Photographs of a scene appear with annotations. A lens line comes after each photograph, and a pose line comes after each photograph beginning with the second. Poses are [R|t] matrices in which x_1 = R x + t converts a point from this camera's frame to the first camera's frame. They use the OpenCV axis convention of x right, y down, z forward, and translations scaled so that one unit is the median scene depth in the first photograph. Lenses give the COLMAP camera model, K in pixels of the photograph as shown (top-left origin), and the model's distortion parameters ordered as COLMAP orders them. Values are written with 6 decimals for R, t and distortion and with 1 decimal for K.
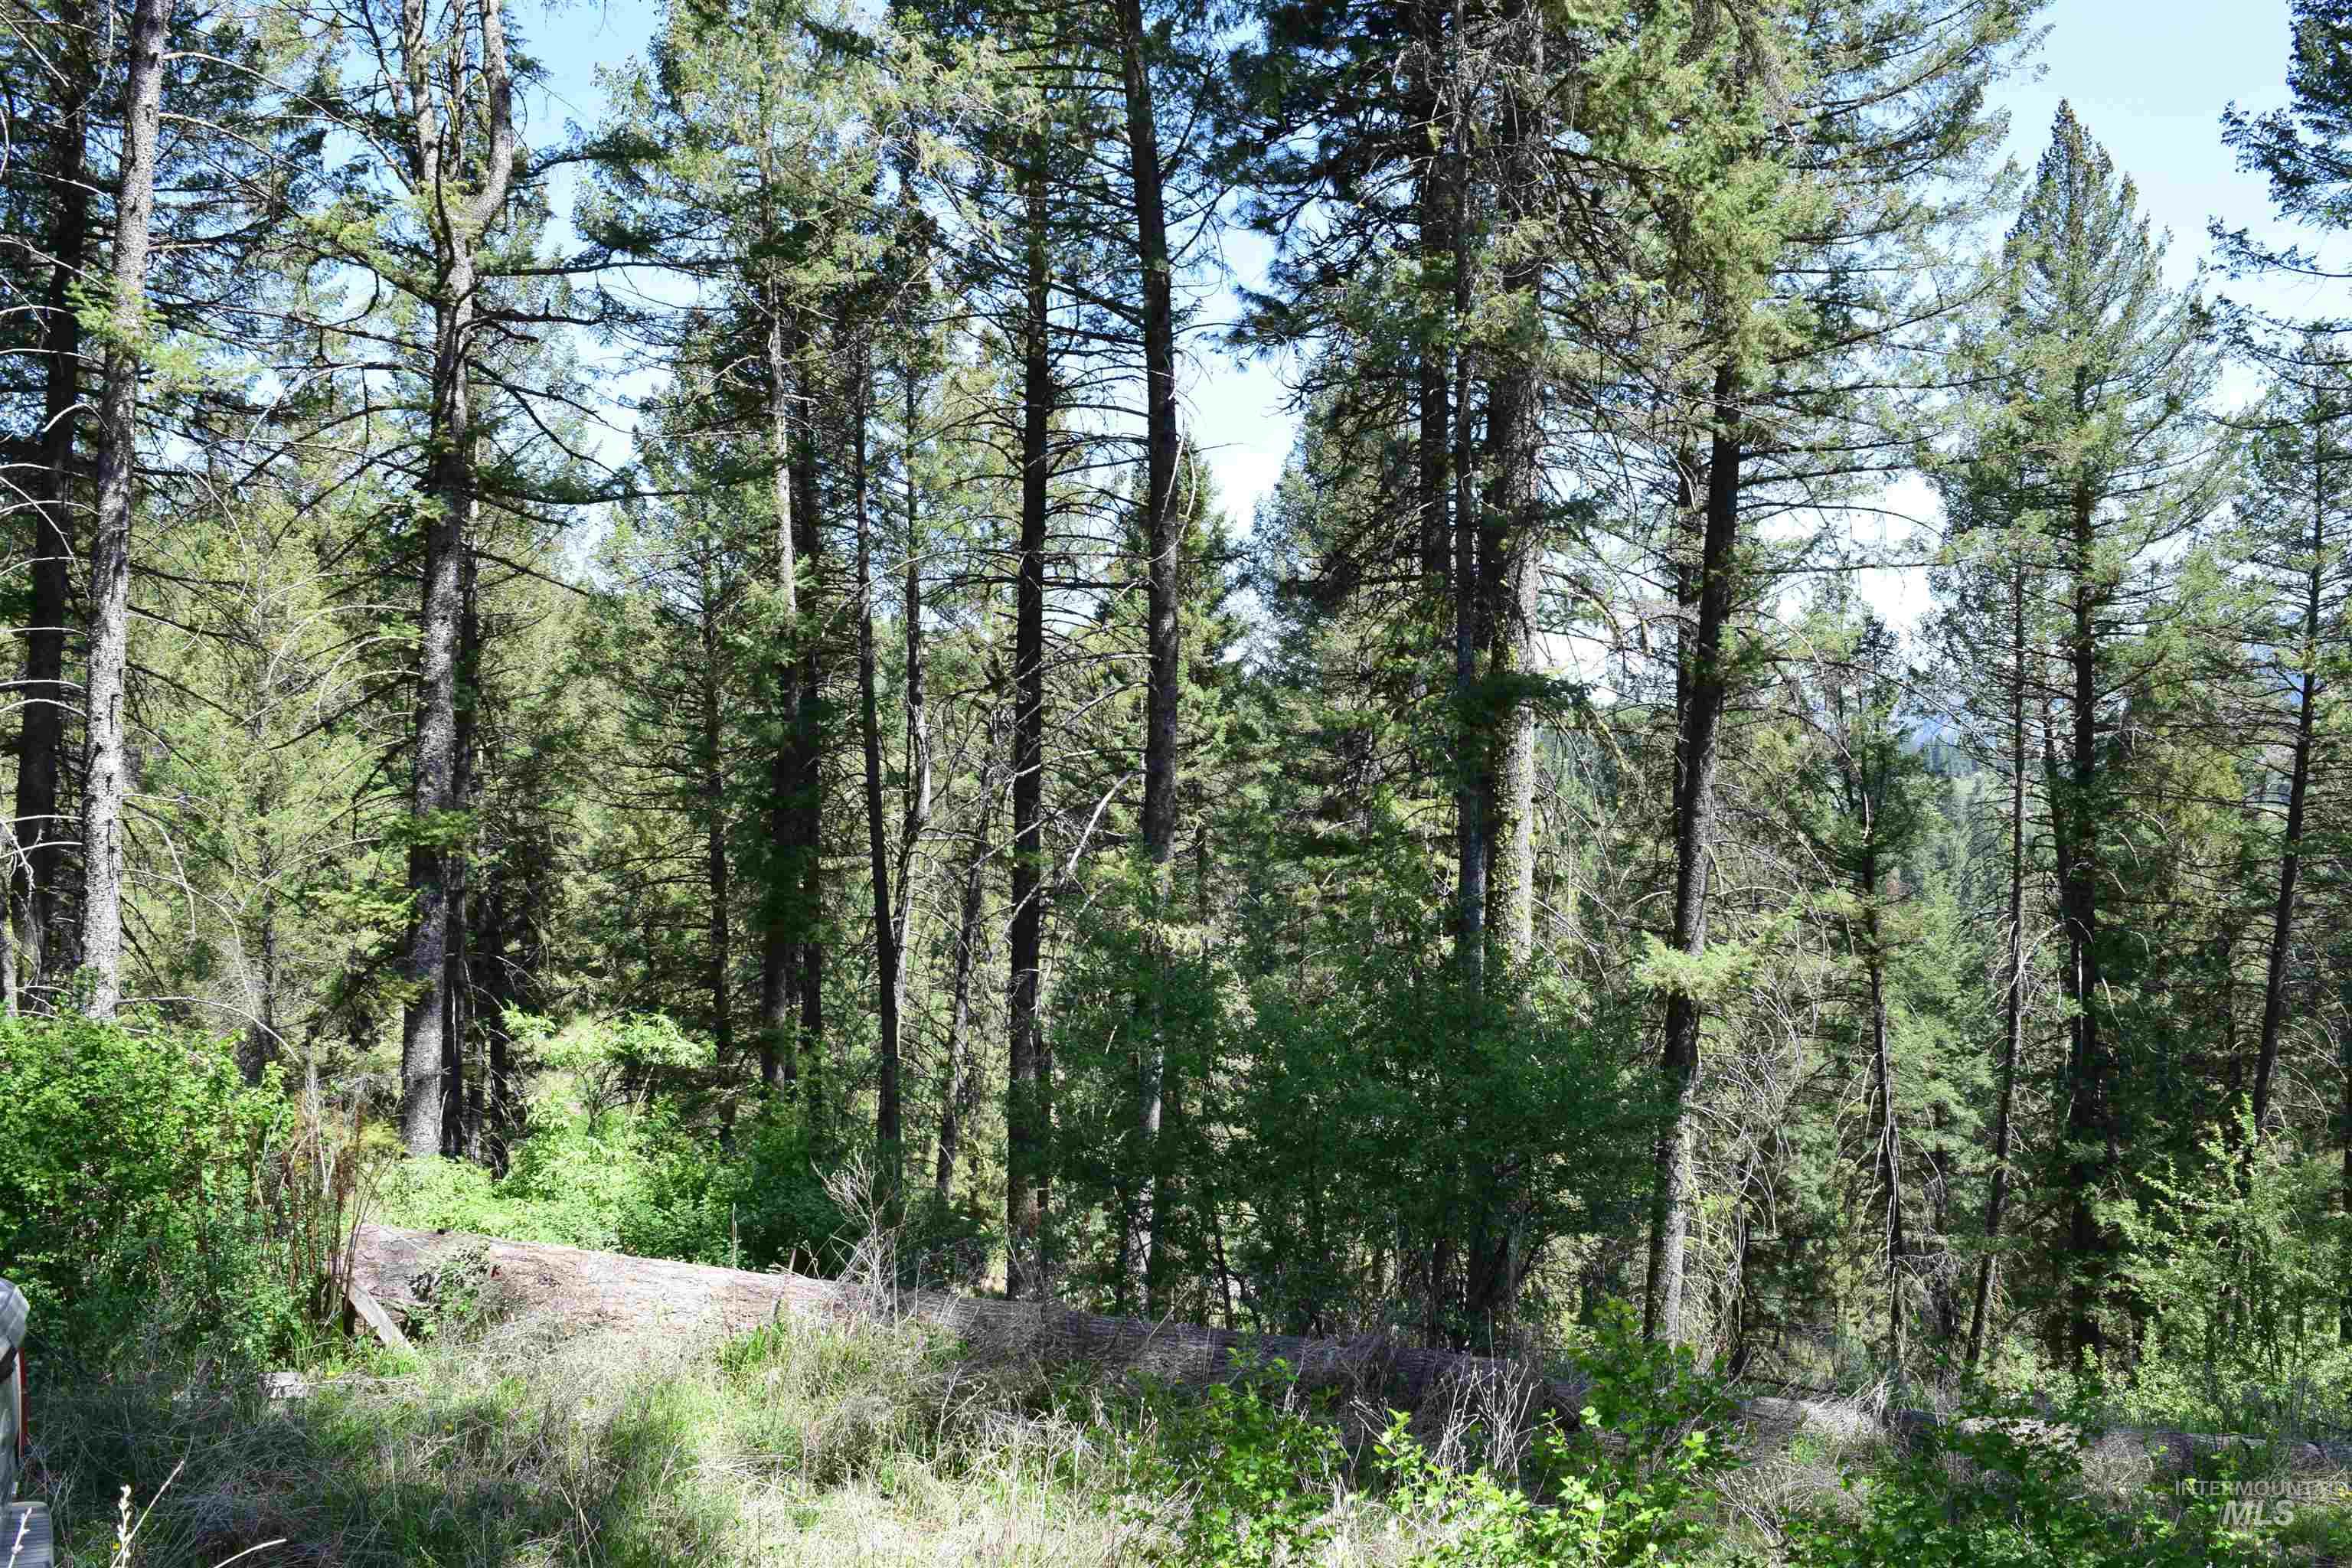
lens RADIAL K [[1832.9, 0, 1192.2], [0, 1832.9, 772.3], [0, 0, 1]] dist [-0.080409, 0.006109]
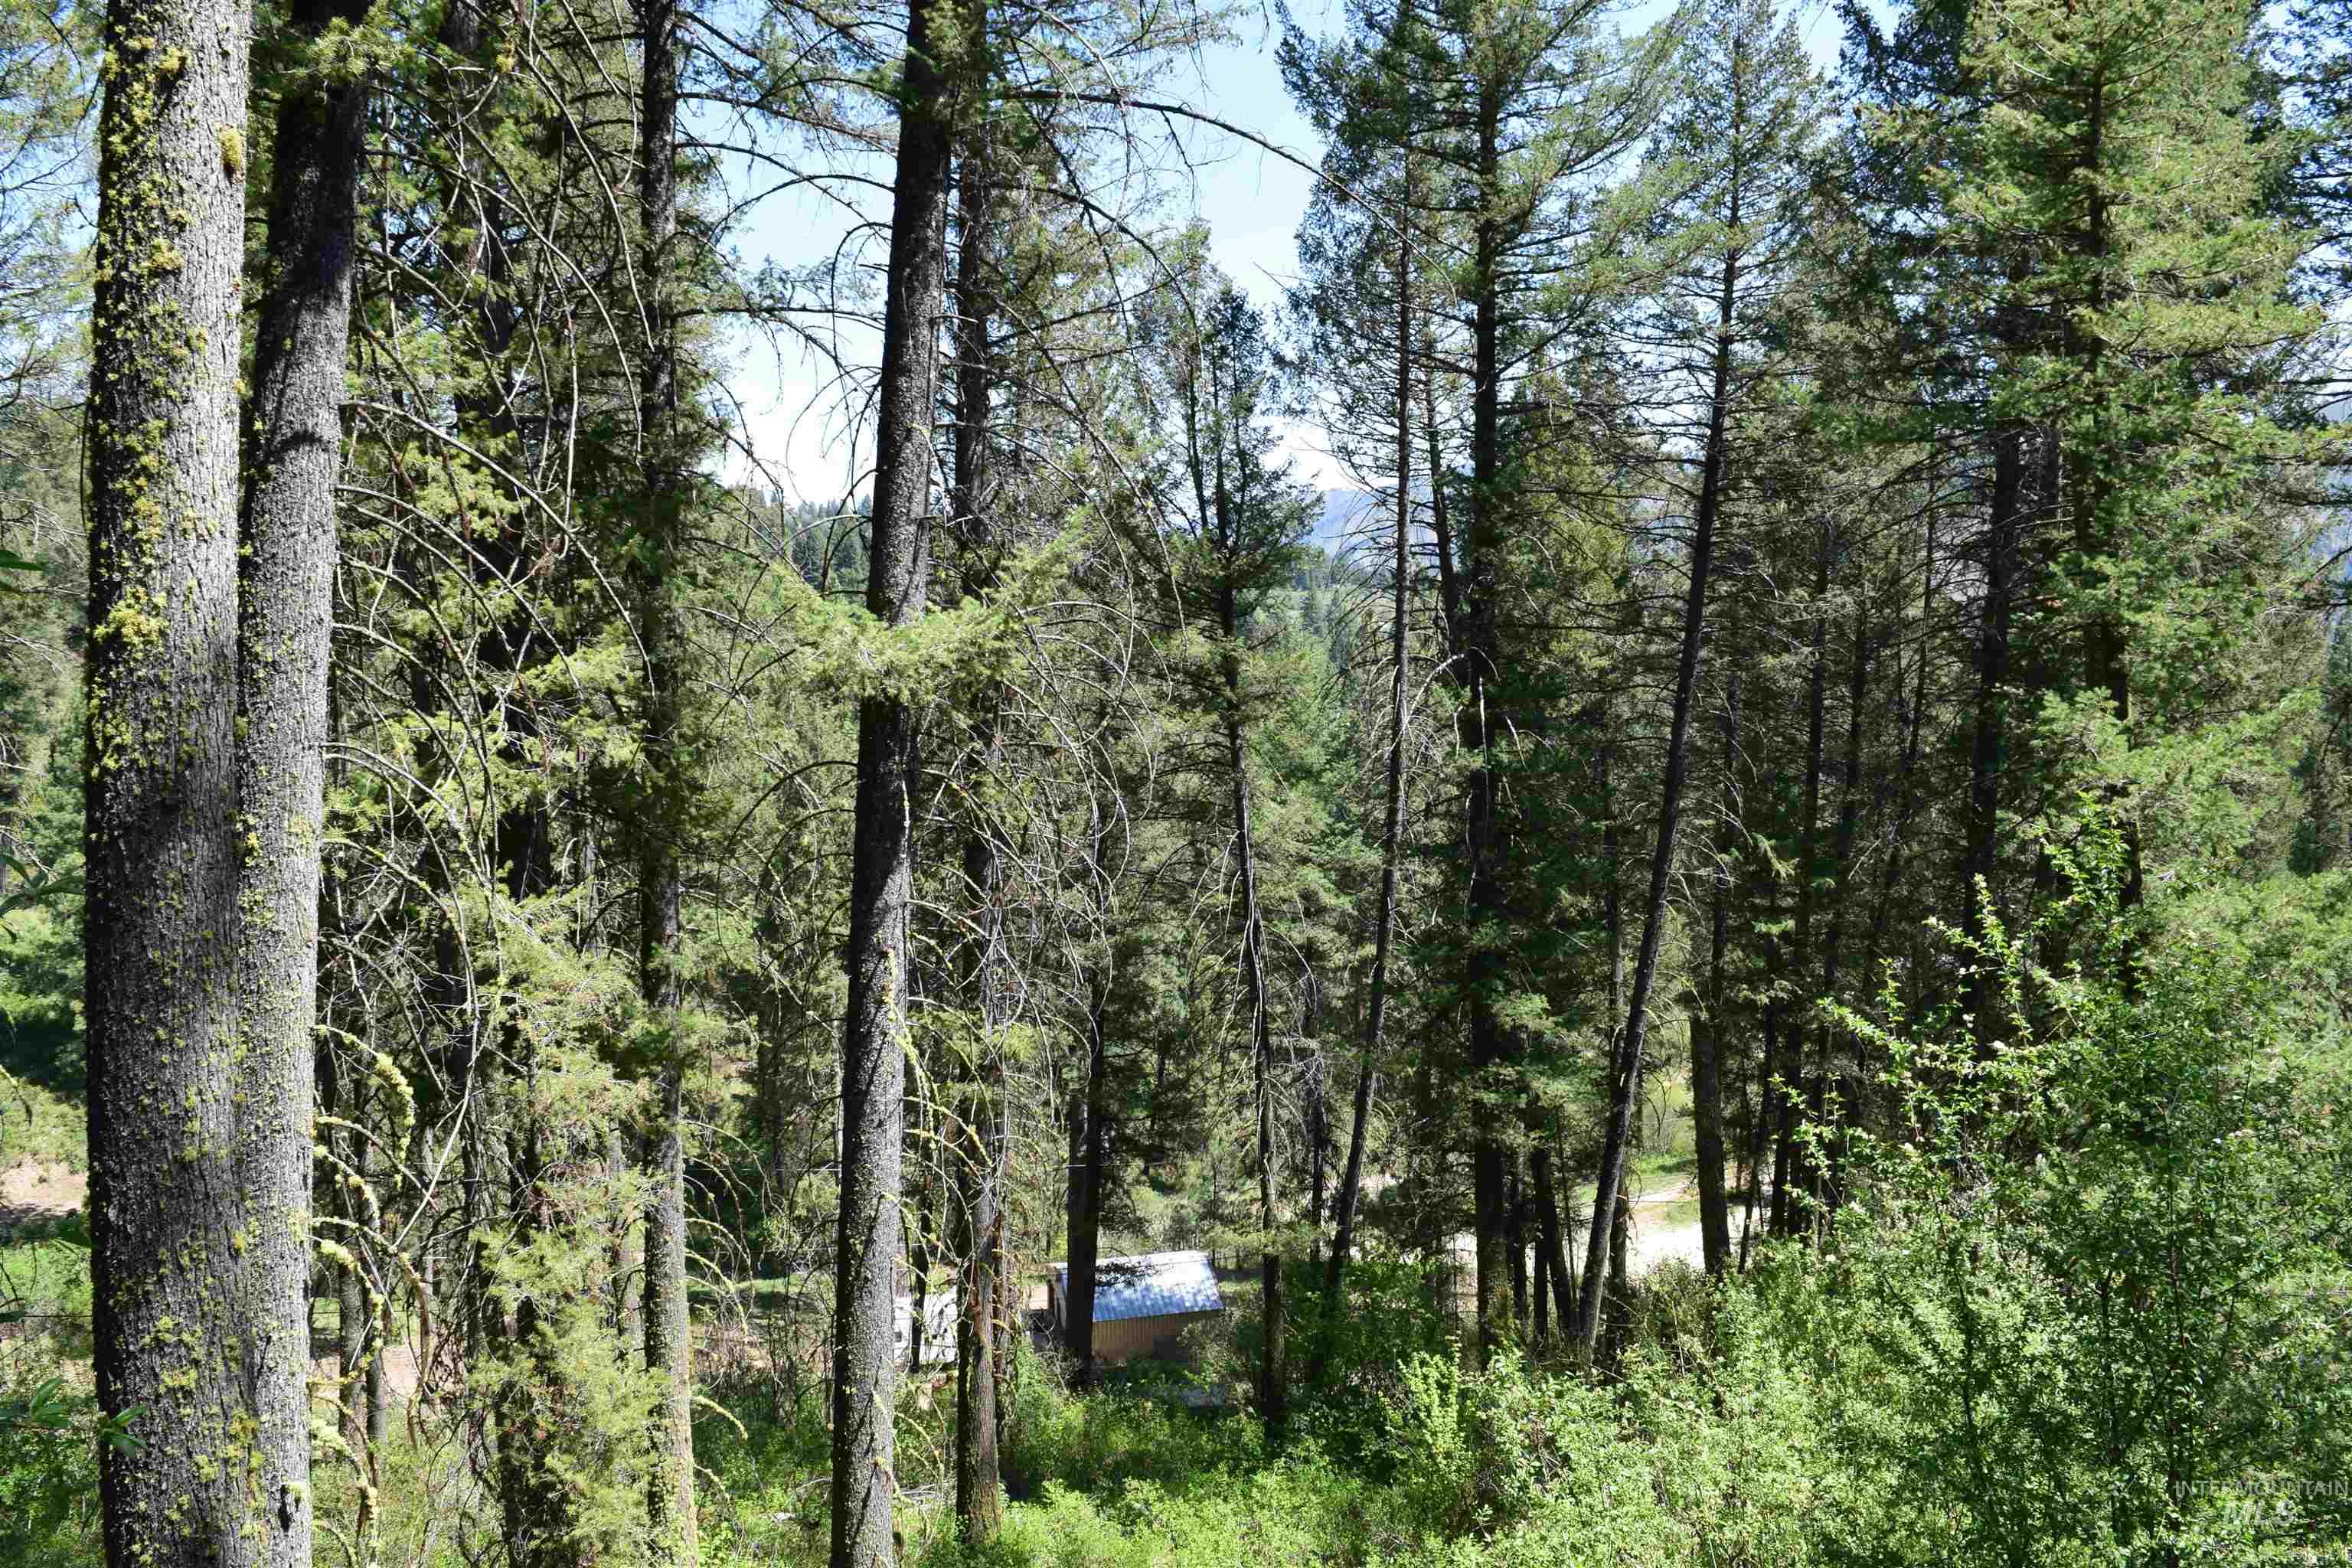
lens RADIAL K [[1832.9, 0, 1192.2], [0, 1832.9, 772.3], [0, 0, 1]] dist [-0.080409, 0.006109]
pose [[0.945157, -0.035146, 0.324719, 0.094453], [0.002563, 0.994961, 0.100229, 0.047098], [-0.326605, -0.093900, 0.940485, 0.238460]]
